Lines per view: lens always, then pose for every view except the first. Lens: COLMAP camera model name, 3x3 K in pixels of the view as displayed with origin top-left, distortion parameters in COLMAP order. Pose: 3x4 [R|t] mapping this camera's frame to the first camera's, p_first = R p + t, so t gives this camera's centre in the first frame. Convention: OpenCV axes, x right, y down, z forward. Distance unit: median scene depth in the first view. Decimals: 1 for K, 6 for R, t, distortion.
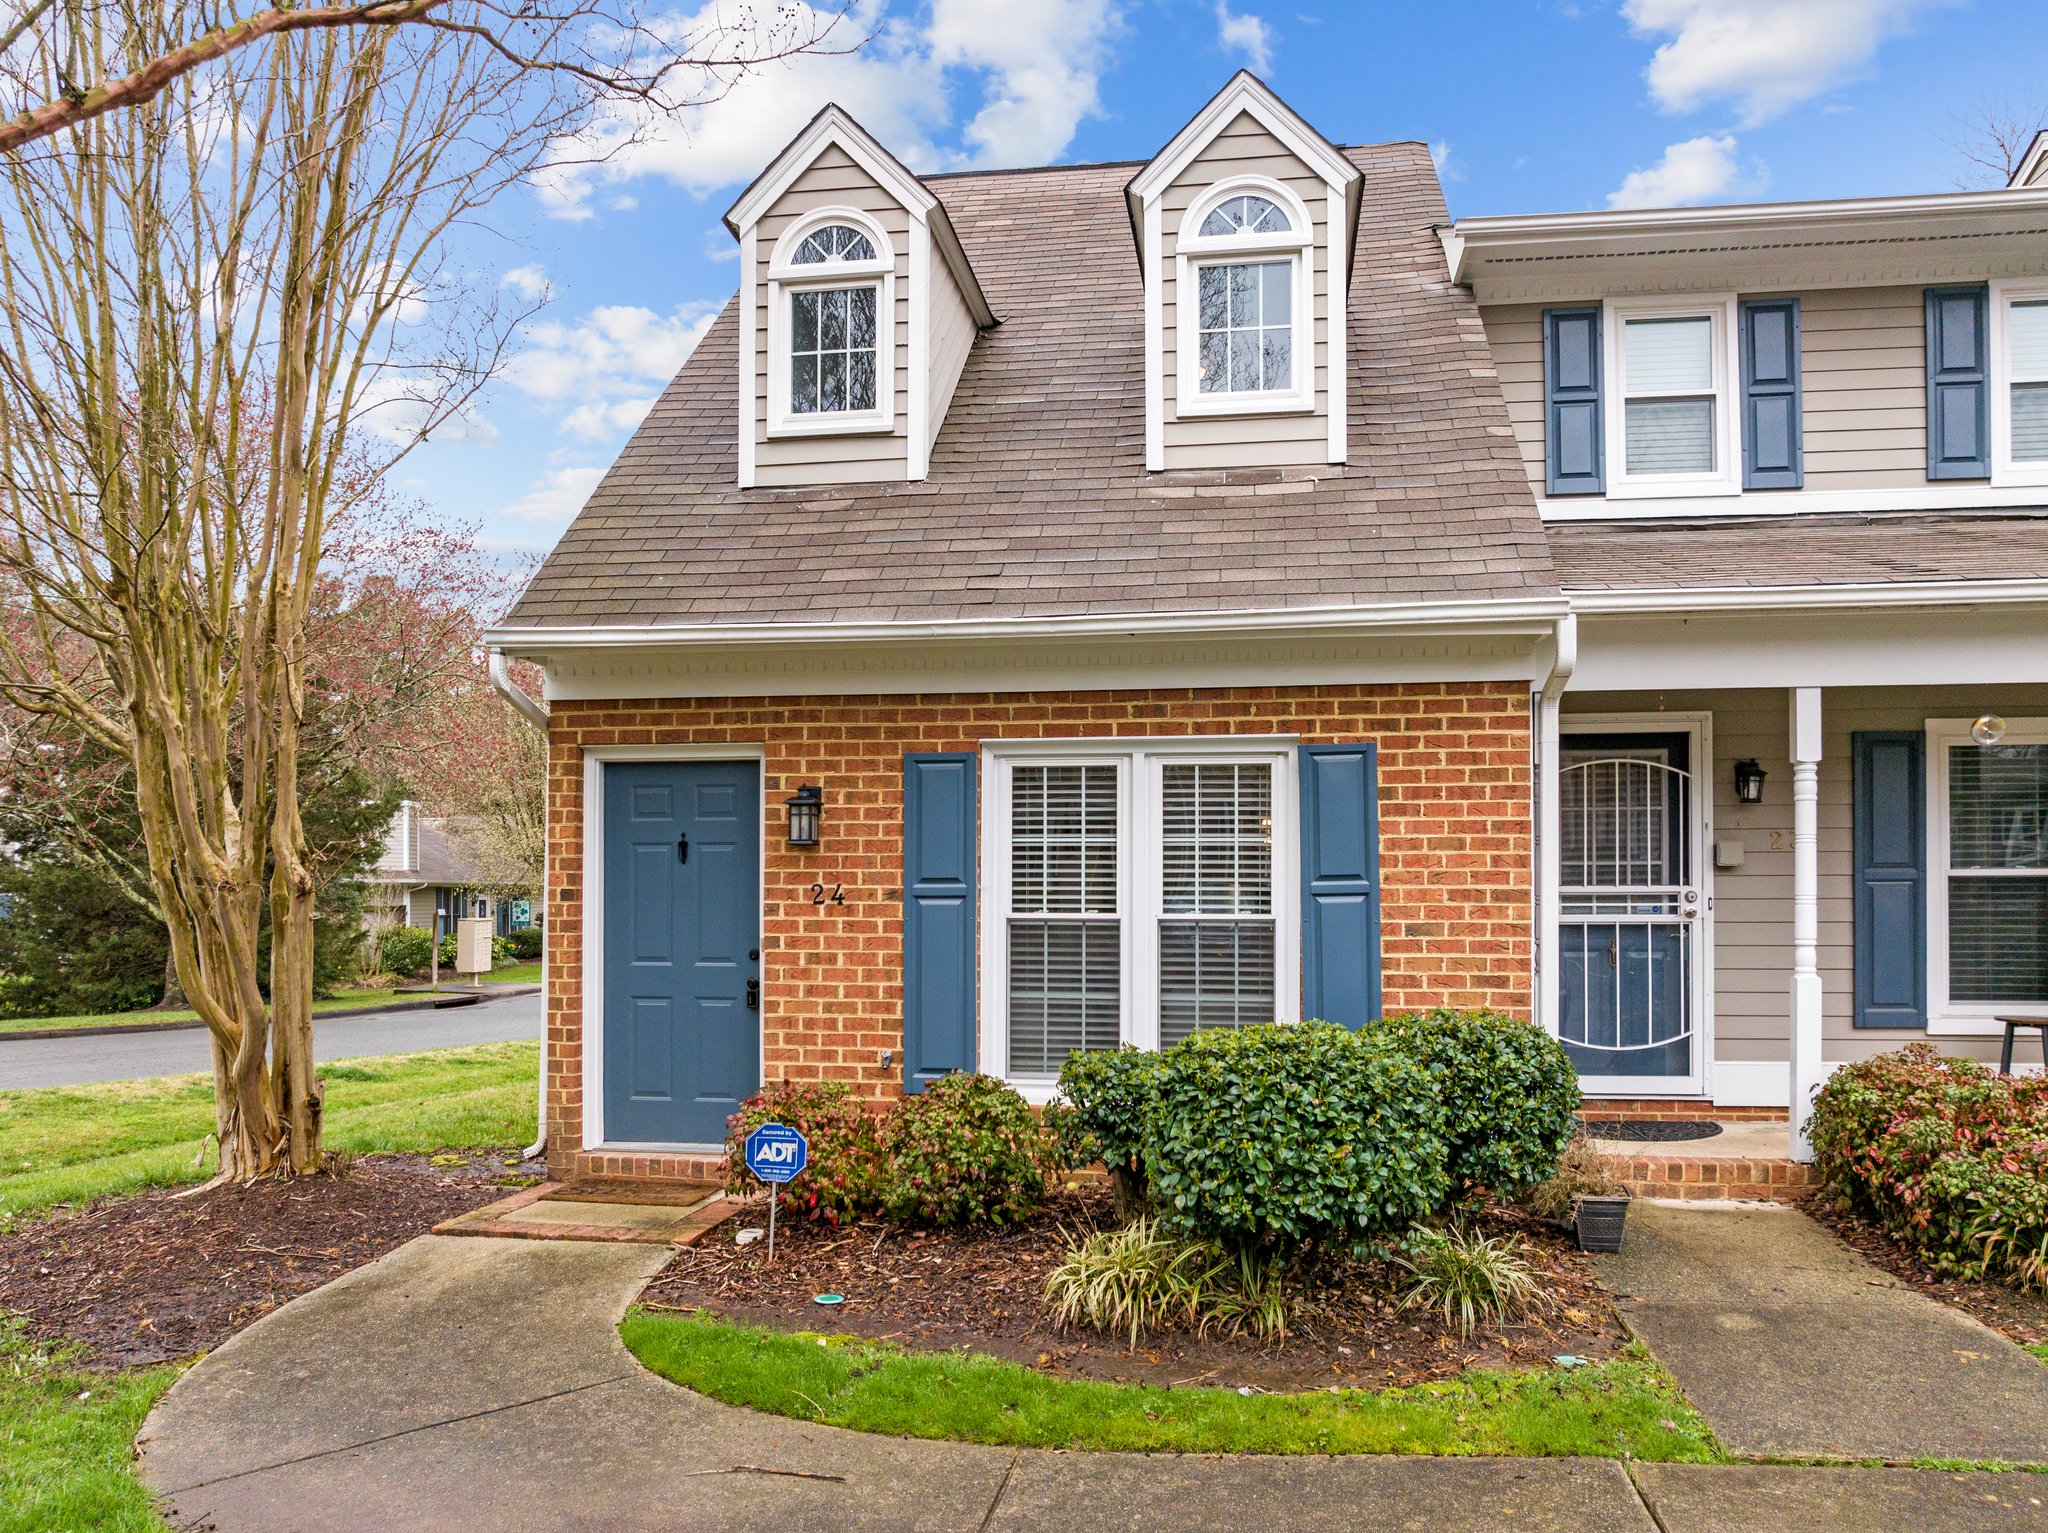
lens RADIAL K [[1484.6, 0, 1024.6], [0, 1484.6, 879.4], [0, 0, 1]] dist [-0.030365, 0.001890]
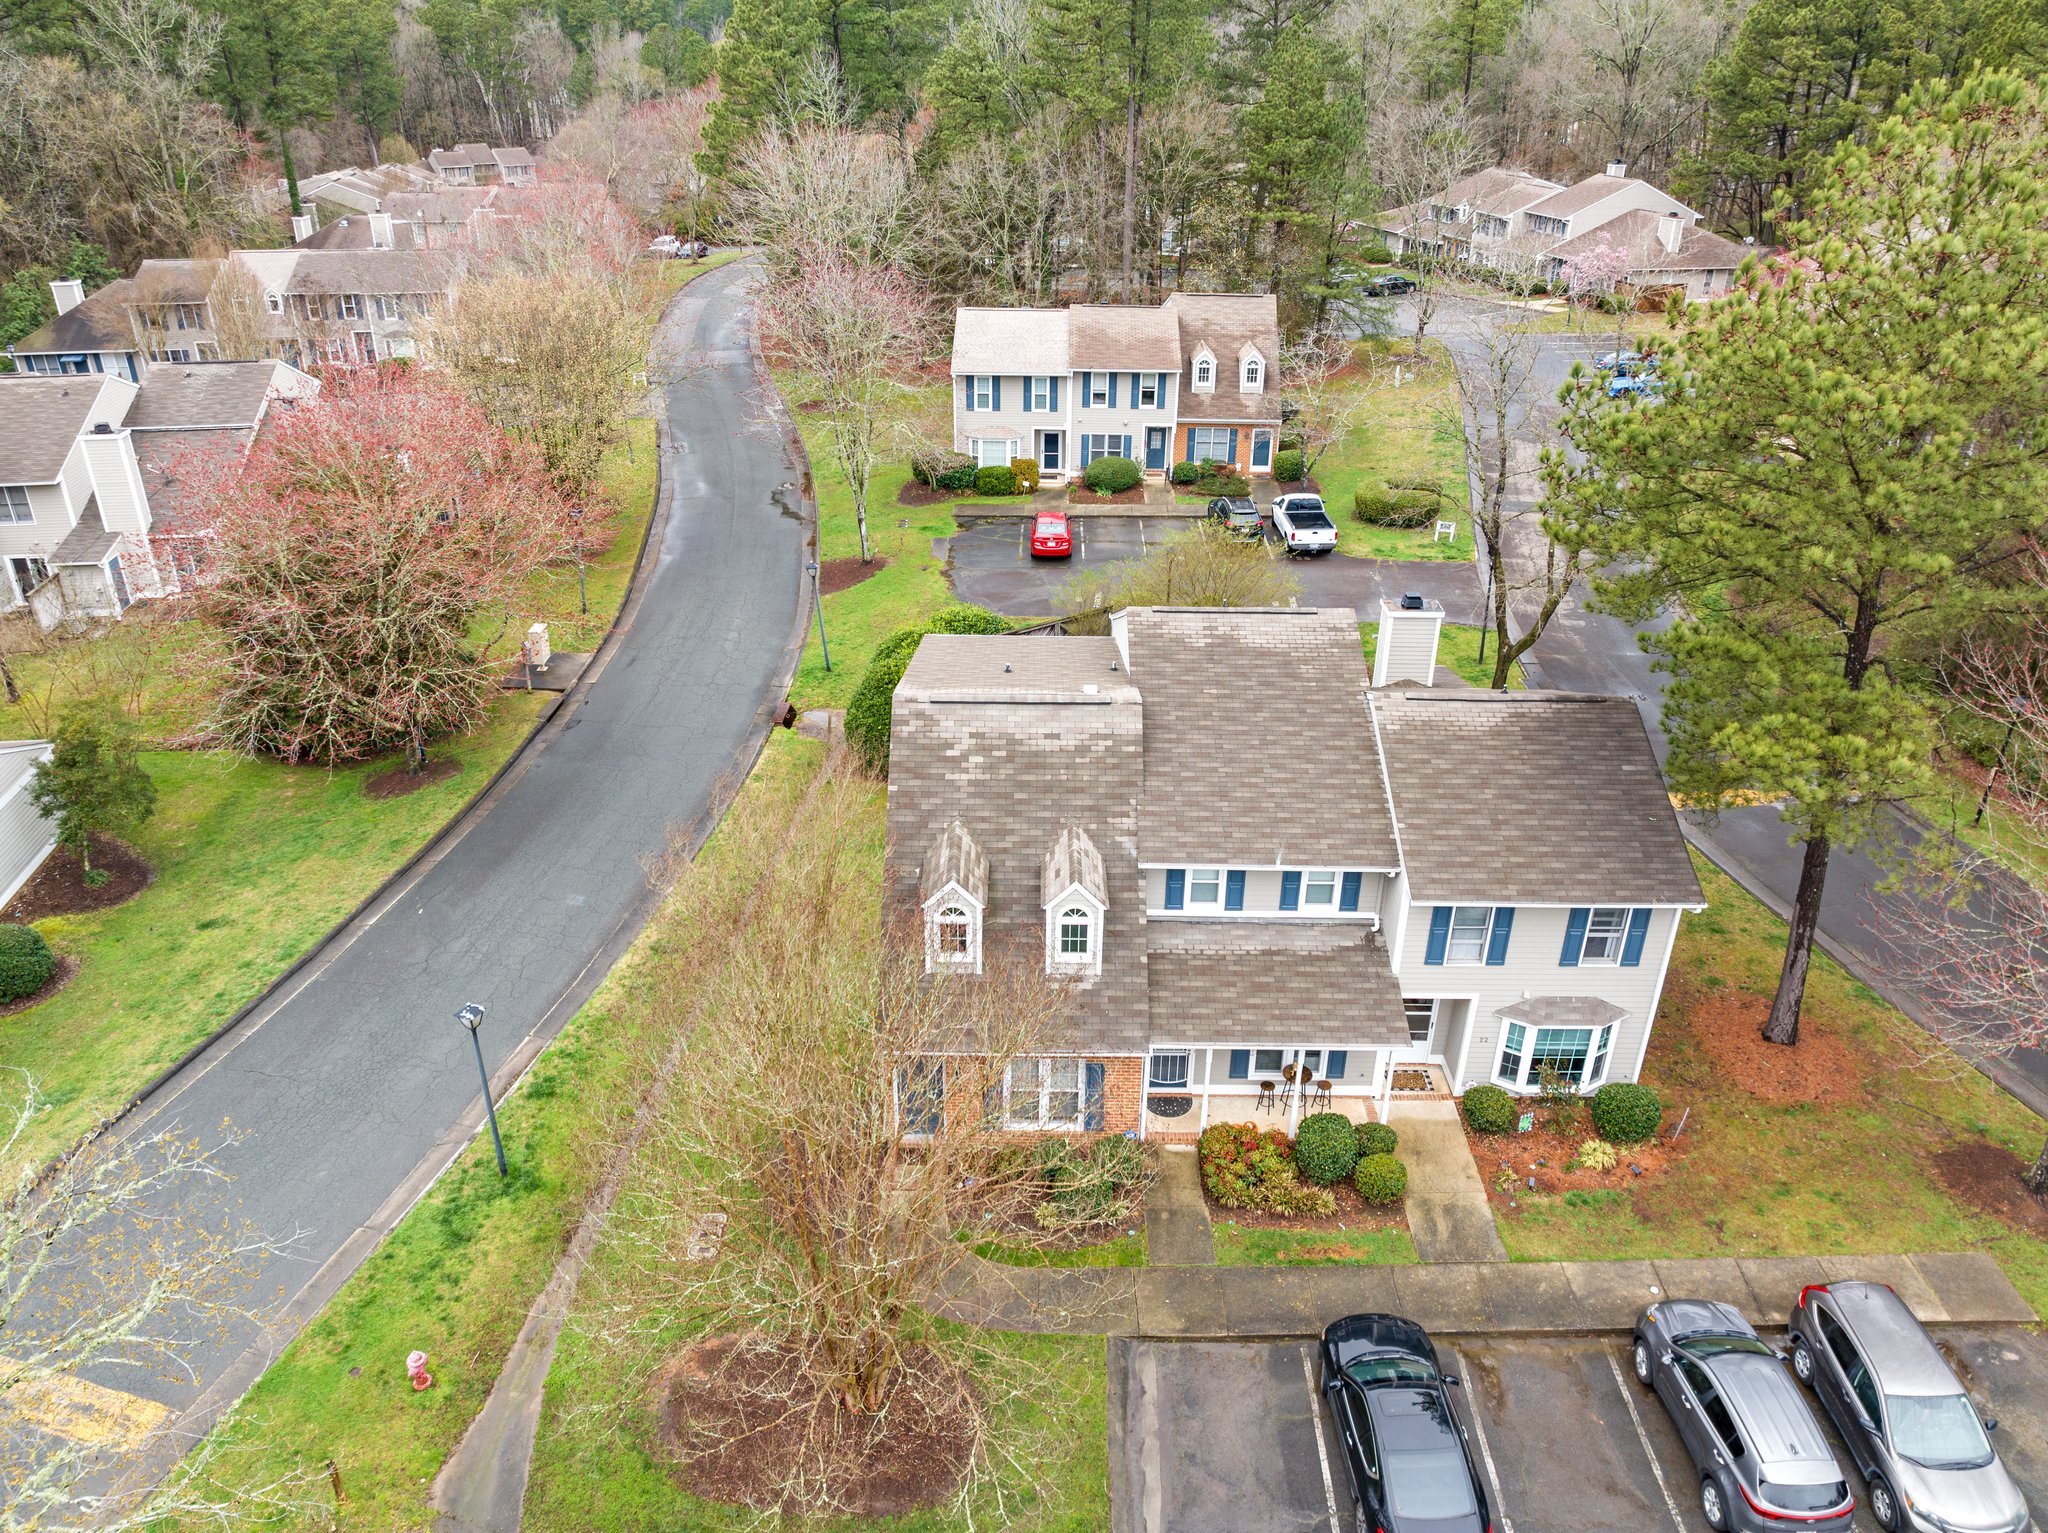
lens RADIAL K [[1441.5, 0, 1029.3], [0, 1441.5, 773.8], [0, 0, 1]] dist [-0.021835, -0.005860]
pose [[0.988769, -0.063257, 0.135406, -0.419973], [-0.008678, 0.880184, 0.474554, -2.488399], [-0.149201, -0.470399, 0.869749, -1.890290]]
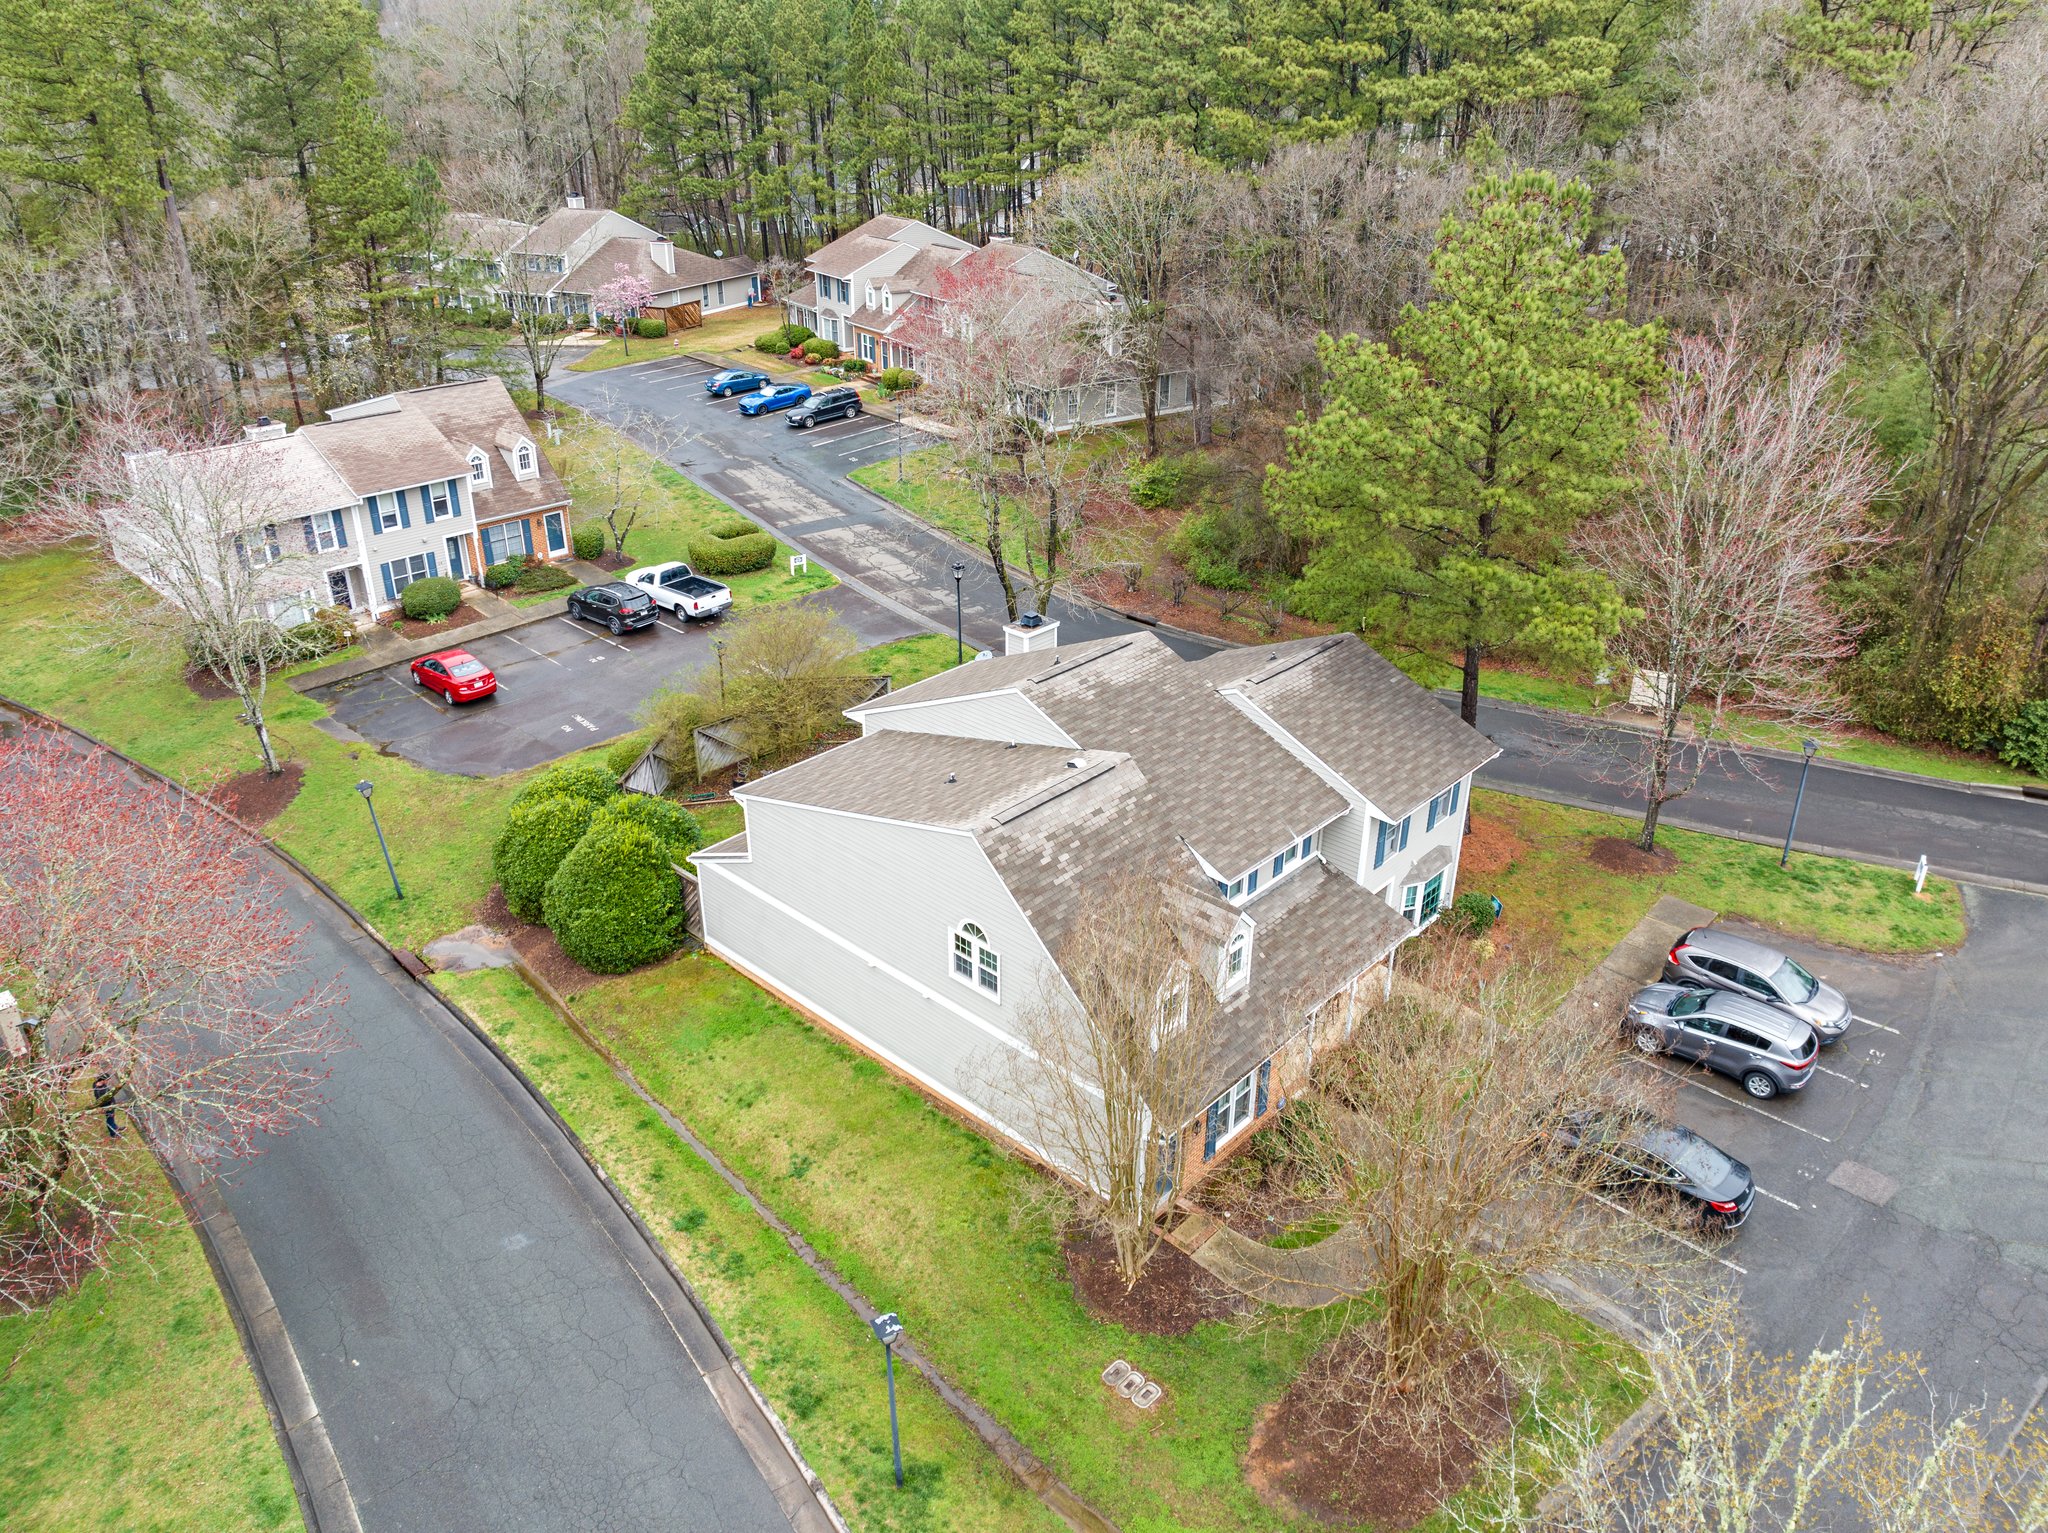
lens RADIAL K [[1441.5, 0, 1029.3], [0, 1441.5, 773.8], [0, 0, 1]] dist [-0.021835, -0.005860]
pose [[0.561700, -0.377796, 0.736046, -3.035702], [-0.012232, 0.885763, 0.463977, -2.804978], [-0.827251, -0.269619, 0.492912, -0.353256]]
